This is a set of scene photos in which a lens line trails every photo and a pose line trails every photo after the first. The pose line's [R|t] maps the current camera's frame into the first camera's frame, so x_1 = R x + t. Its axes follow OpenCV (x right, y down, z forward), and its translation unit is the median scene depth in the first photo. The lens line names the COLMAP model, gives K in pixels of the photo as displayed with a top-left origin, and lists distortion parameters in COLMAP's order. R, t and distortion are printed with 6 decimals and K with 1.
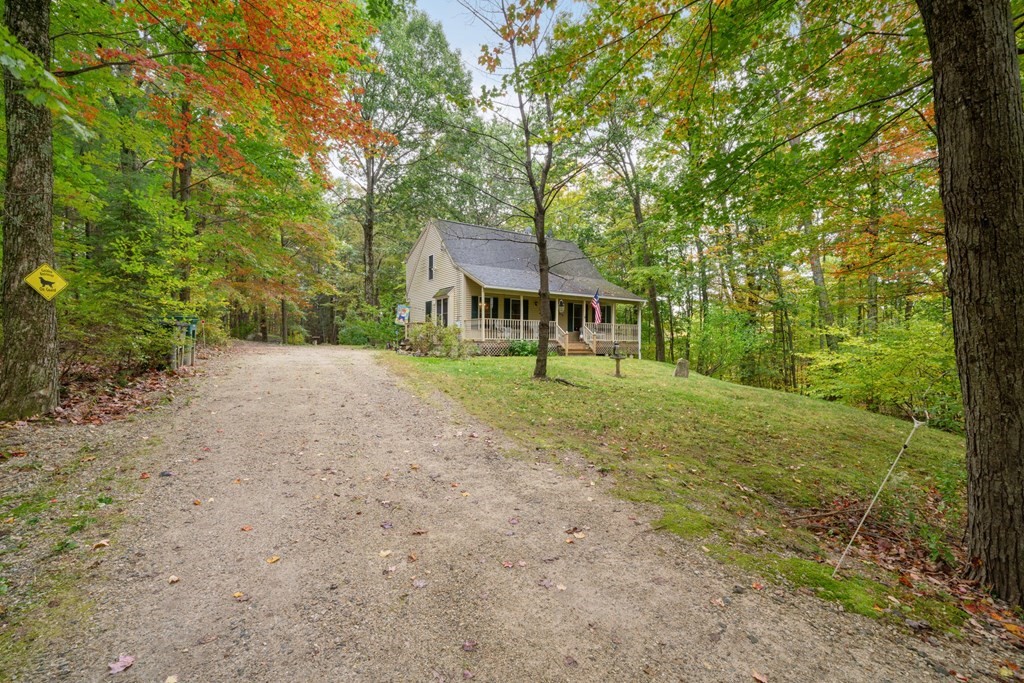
lens RADIAL K [[458.7, 0, 512.0], [0, 458.7, 341.5], [0, 0, 1]] dist [-0.000968, -0.000045]
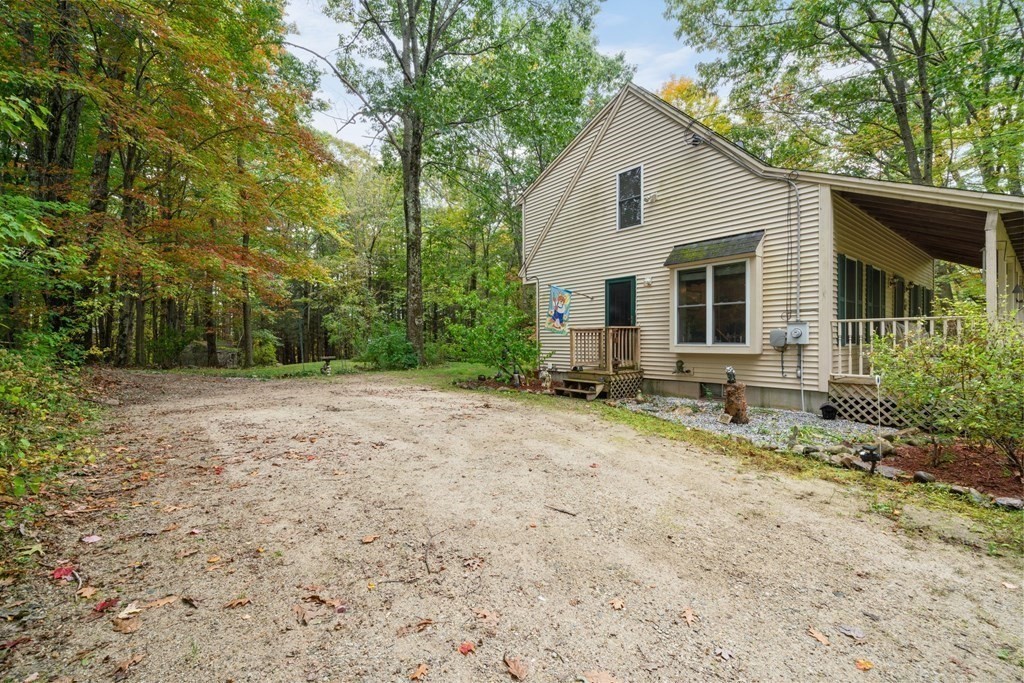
lens RADIAL K [[458.7, 0, 512.0], [0, 458.7, 341.5], [0, 0, 1]] dist [-0.000968, -0.000045]
pose [[0.995376, -0.015278, 0.094830, -0.324781], [0.014860, 0.999877, 0.005109, -0.031179], [-0.094897, -0.003676, 0.995480, 0.573629]]
